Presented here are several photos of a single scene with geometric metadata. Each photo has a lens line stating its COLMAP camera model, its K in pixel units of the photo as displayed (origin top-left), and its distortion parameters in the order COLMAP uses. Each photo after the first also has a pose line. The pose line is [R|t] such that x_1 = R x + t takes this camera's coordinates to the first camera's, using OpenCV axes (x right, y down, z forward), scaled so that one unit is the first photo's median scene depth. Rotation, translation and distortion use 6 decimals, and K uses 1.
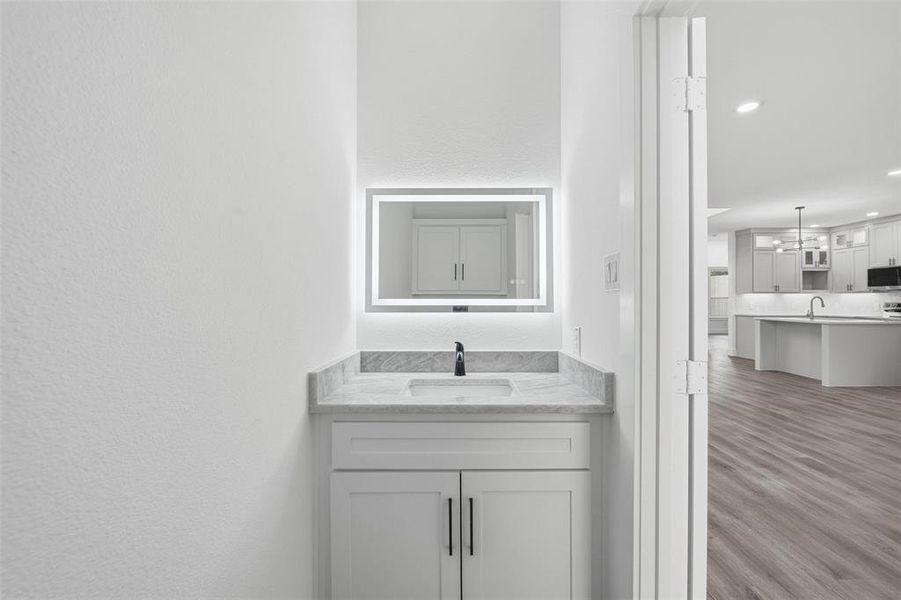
lens RADIAL K [[360.8, 0, 456.3], [0, 360.8, 295.5], [0, 0, 1]] dist [-0.009763, -0.000451]
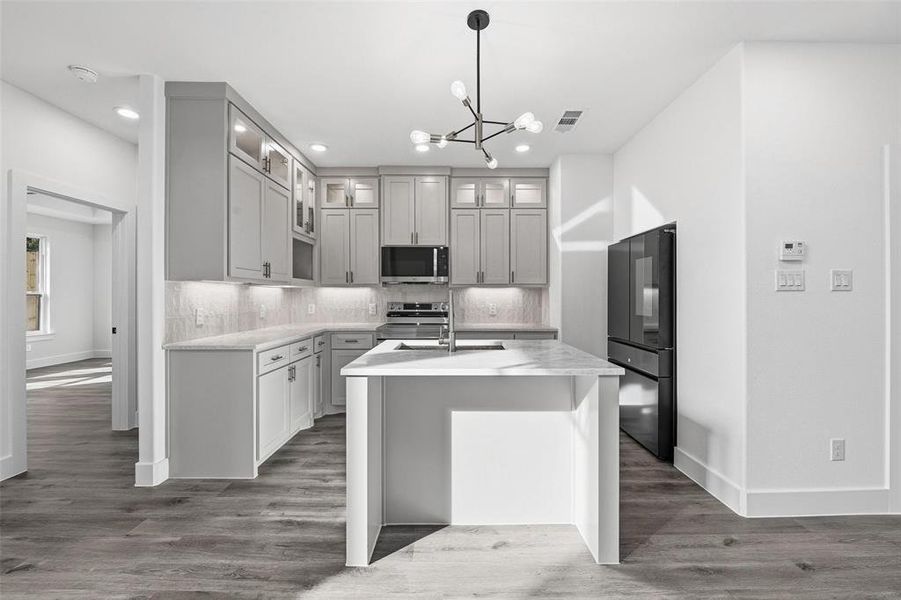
lens RADIAL K [[360.8, 0, 453.4], [0, 360.8, 294.1], [0, 0, 1]] dist [-0.009763, -0.000451]
pose [[-0.007802, 0.009127, 0.999928, 0.495637], [-0.003169, 0.999953, -0.009152, 0.008947], [-0.999965, -0.003241, -0.007773, 0.795456]]
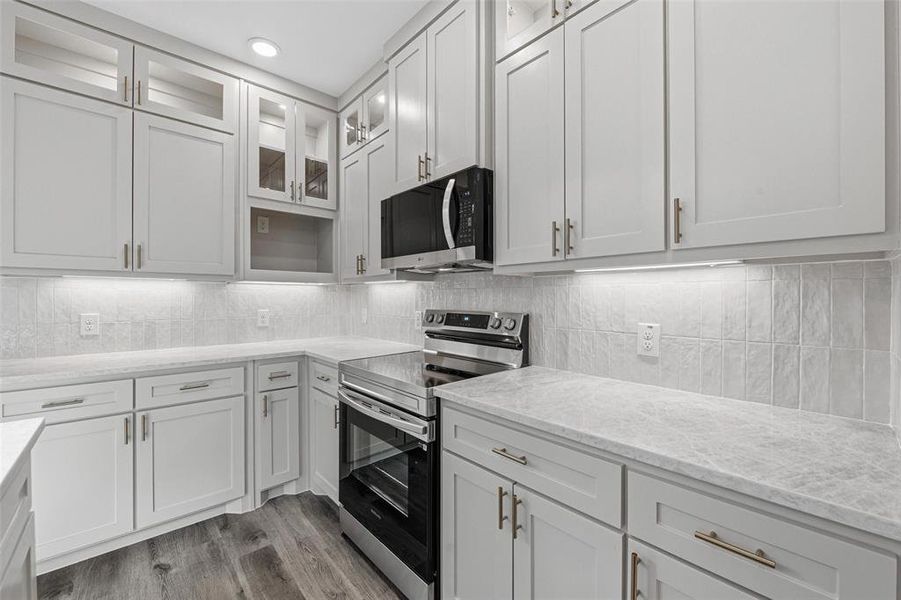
lens RADIAL K [[360.8, 0, 455.2], [0, 360.8, 299.9], [0, 0, 1]] dist [-0.009763, -0.000451]
pose [[0.729967, -0.000467, 0.683483, 0.889747], [-0.006231, 0.999954, 0.007338, 0.006821], [-0.683454, -0.009615, 0.729930, 0.658006]]
